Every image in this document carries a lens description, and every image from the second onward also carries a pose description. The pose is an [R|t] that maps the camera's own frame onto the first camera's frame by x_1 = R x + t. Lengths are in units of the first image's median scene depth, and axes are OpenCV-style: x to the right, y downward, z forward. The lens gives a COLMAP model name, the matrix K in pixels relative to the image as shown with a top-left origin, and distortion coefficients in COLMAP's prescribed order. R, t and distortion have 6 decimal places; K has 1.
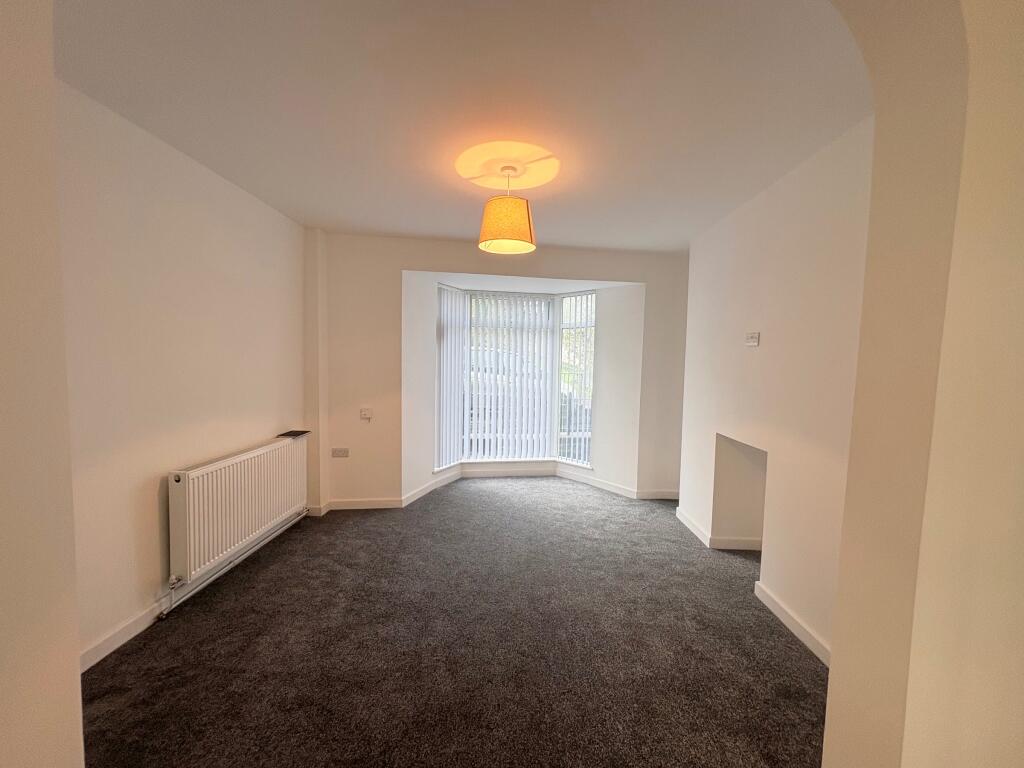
lens RADIAL K [[410.1, 0, 512.0], [0, 410.1, 384.0], [0, 0, 1]] dist [-0.000859, -0.000123]
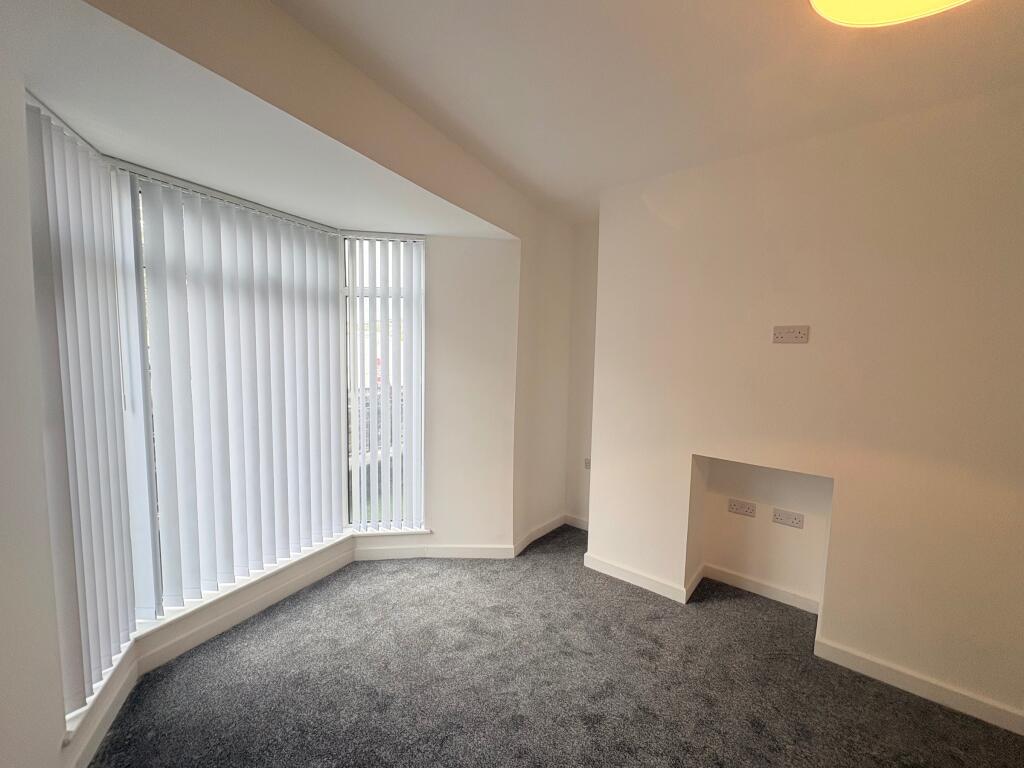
lens RADIAL K [[410.1, 0, 512.0], [0, 410.1, 384.0], [0, 0, 1]] dist [-0.000859, -0.000123]
pose [[0.621040, -0.081893, 0.779489, -0.227612], [0.044704, 0.996609, 0.069086, -0.061282], [-0.782503, -0.008059, 0.622595, 0.621037]]
